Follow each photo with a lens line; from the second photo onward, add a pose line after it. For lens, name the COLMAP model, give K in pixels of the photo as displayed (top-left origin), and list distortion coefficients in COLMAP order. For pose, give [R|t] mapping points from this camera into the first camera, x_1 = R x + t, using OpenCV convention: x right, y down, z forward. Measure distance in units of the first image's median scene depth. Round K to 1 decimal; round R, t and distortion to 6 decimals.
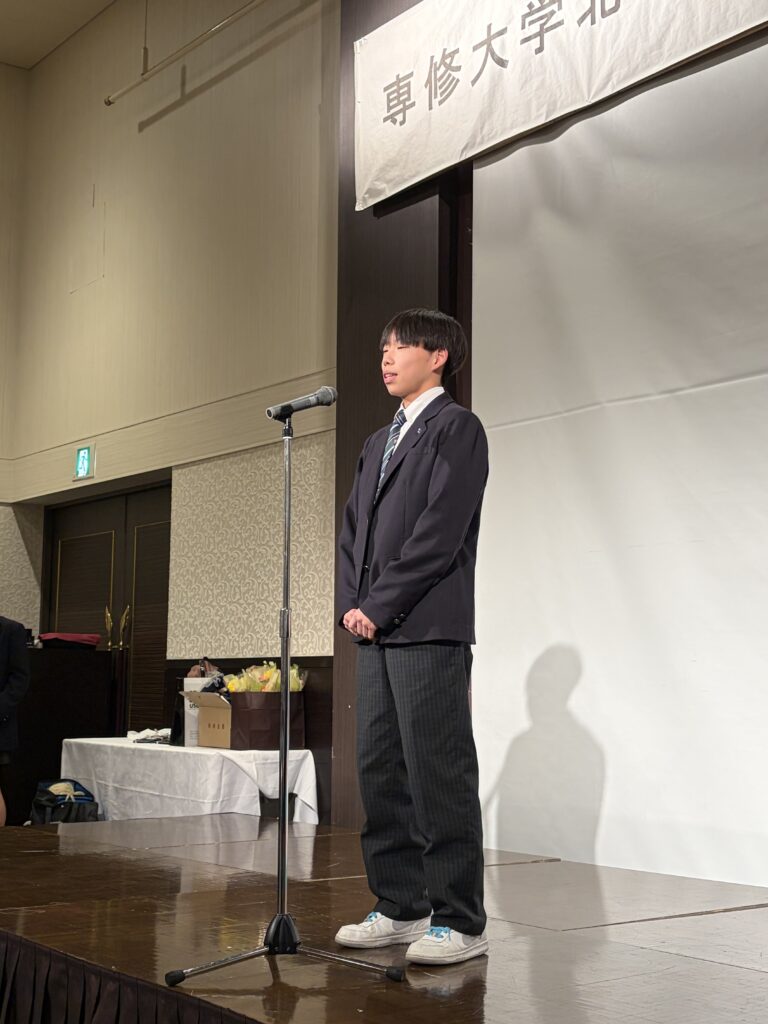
lens RADIAL K [[1412.9, 0, 385.8], [0, 1412.9, 492.8], [0, 0, 1]] dist [0.231111, -0.903094]
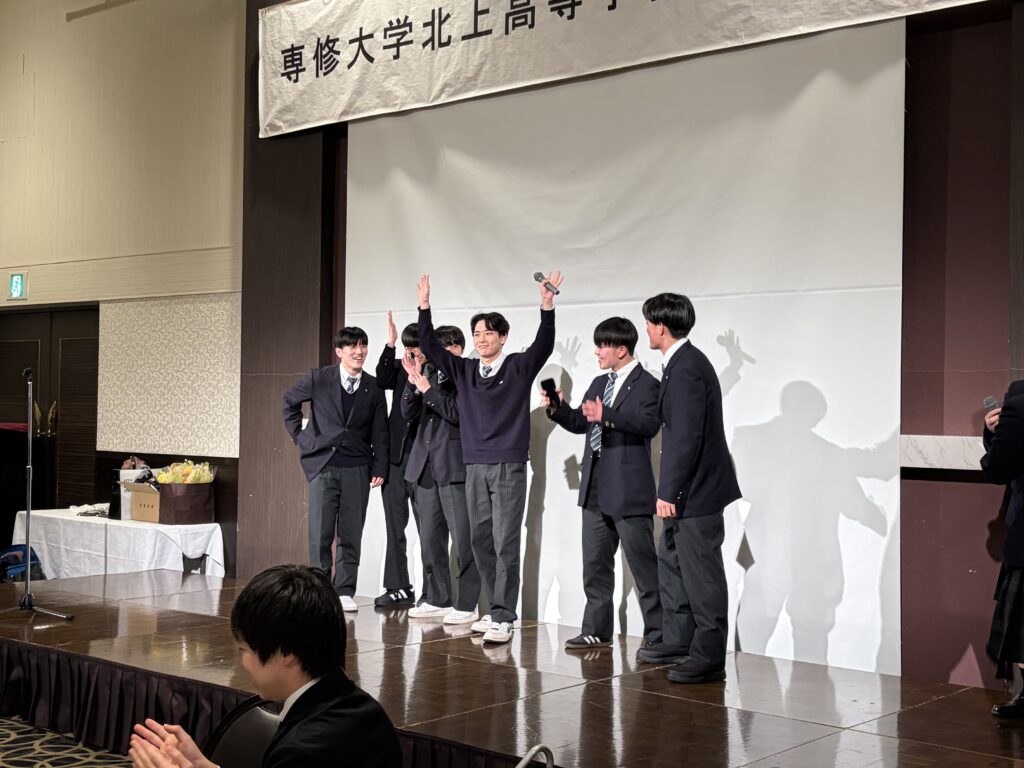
lens RADIAL K [[1393.3, 0, 512.0], [0, 1393.3, 384.0], [0, 0, 1]] dist [0.092868, -0.391569]
pose [[0.978517, 0.009780, 0.205936, -0.055446], [-0.033700, 0.993027, 0.112968, -0.117988], [-0.203395, -0.117481, 0.972023, -0.367348]]
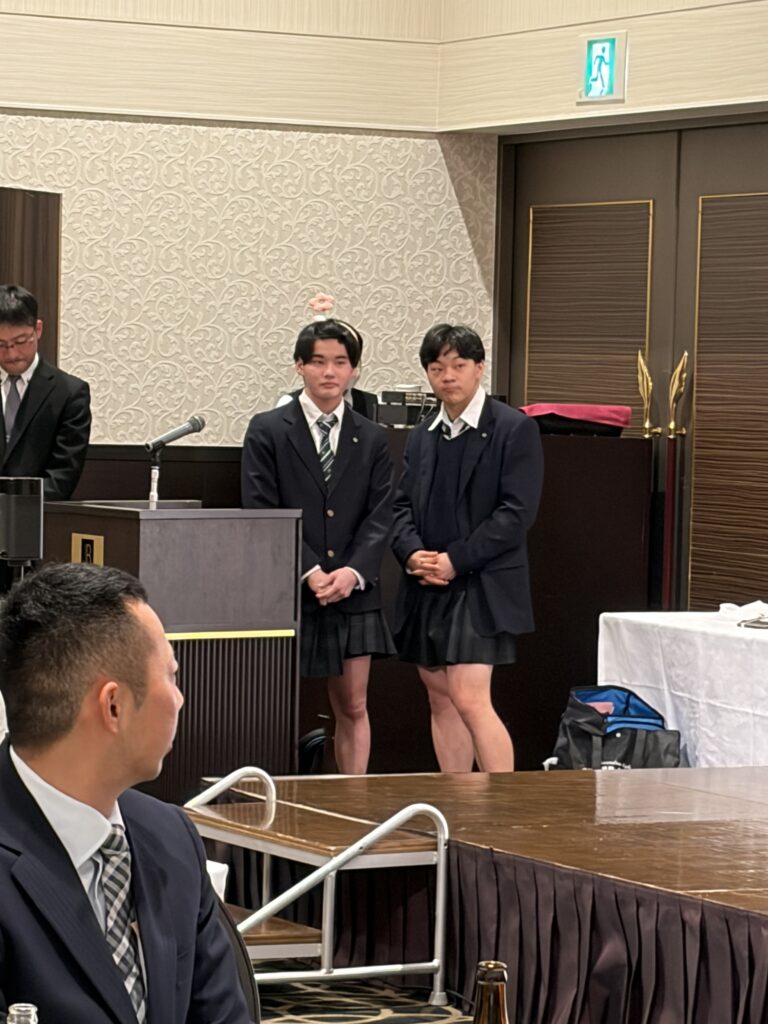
lens RADIAL K [[4000.7, 0, 384.0], [0, 4000.7, 512.0], [0, 0, 1]] dist [0.139752, 2.210425]
pose [[0.984217, 0.024654, -0.175238, -0.046411], [0.004354, 0.986574, 0.163254, -0.131302], [0.176910, -0.161441, 0.970896, -0.556627]]
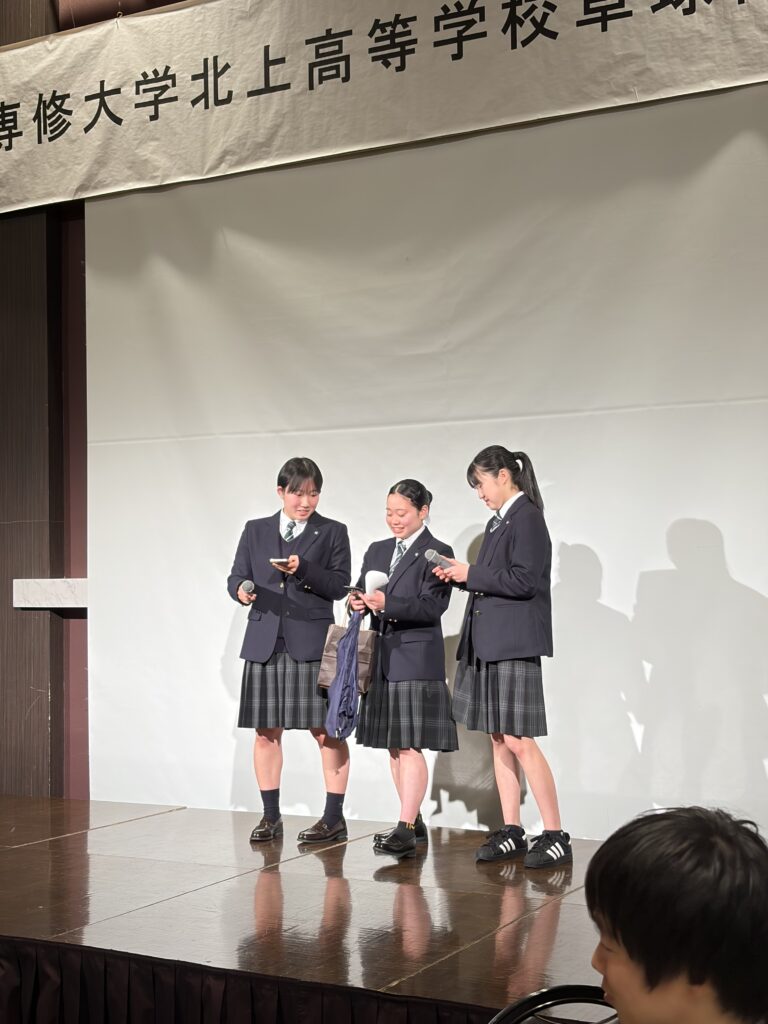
lens RADIAL K [[1541.2, 0, 384.0], [0, 1541.2, 512.0], [0, 0, 1]] dist [0.042337, -0.103279]
pose [[0.918044, -0.006486, 0.396426, -0.179902], [-0.031768, 0.995448, 0.089857, -0.090739], [-0.395205, -0.095086, 0.913659, -0.199350]]
